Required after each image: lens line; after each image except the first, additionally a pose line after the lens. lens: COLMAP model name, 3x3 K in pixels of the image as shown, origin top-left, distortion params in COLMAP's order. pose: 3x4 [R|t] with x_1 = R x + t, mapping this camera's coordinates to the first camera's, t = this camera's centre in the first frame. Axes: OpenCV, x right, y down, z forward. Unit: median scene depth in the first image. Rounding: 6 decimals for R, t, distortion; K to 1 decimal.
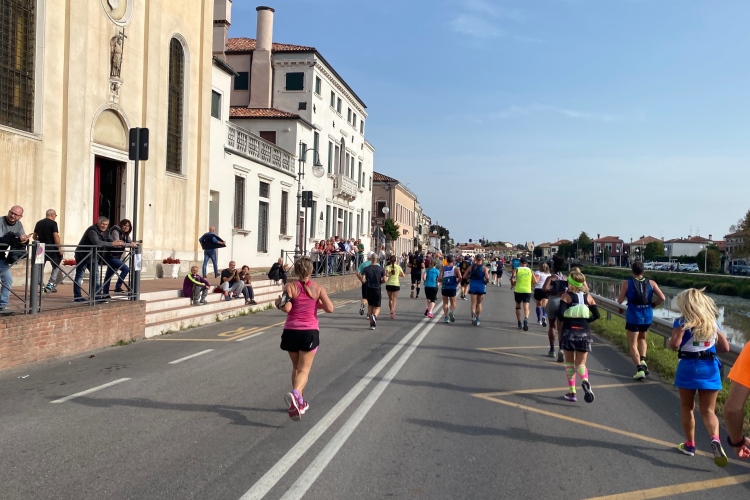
lens RADIAL K [[593.1, 0, 375.0], [0, 593.1, 255.5], [0, 0, 1]] dist [0.091307, -0.002070]
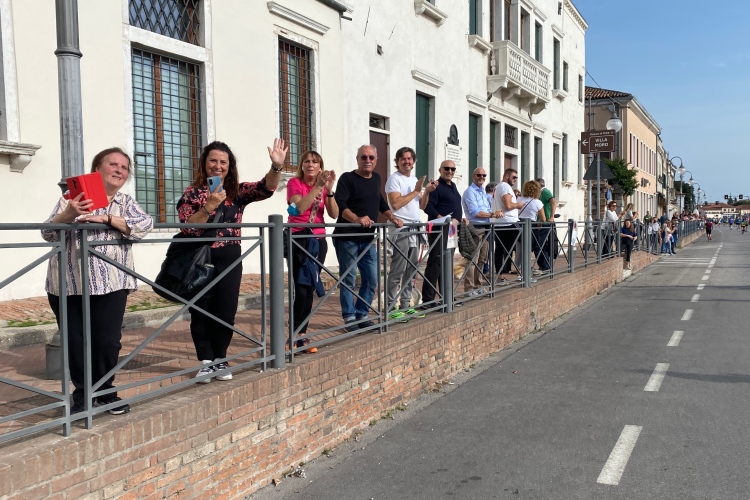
lens RADIAL K [[563.1, 0, 377.9], [0, 563.1, 248.4], [0, 0, 1]] dist [0.009517, -0.000211]
pose [[0.933084, -0.027376, -0.358616, 0.000691], [0.041130, 0.998680, 0.030780, -0.001428], [0.357300, -0.043471, 0.932978, 0.639016]]
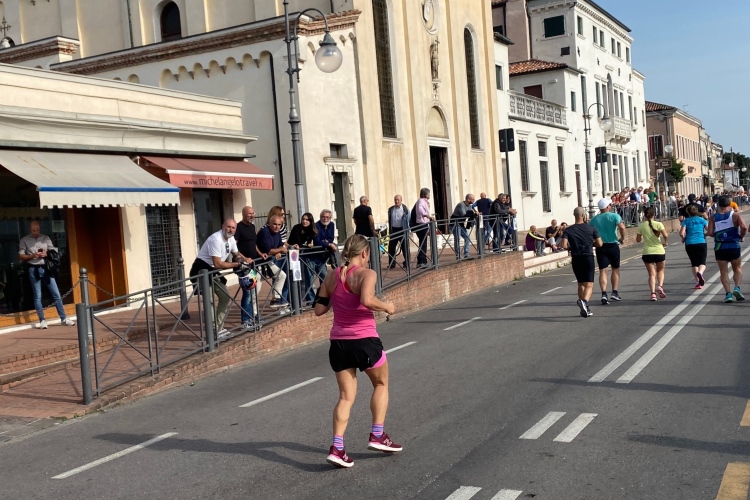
lens RADIAL K [[809.5, 0, 373.5], [0, 809.5, 254.1], [0, 0, 1]] dist [0.026395, 0.000000]
pose [[0.944944, -0.099830, -0.311633, -0.041085], [0.112325, 0.993420, 0.022359, 0.000747], [0.307351, -0.056132, 0.949939, -0.302738]]
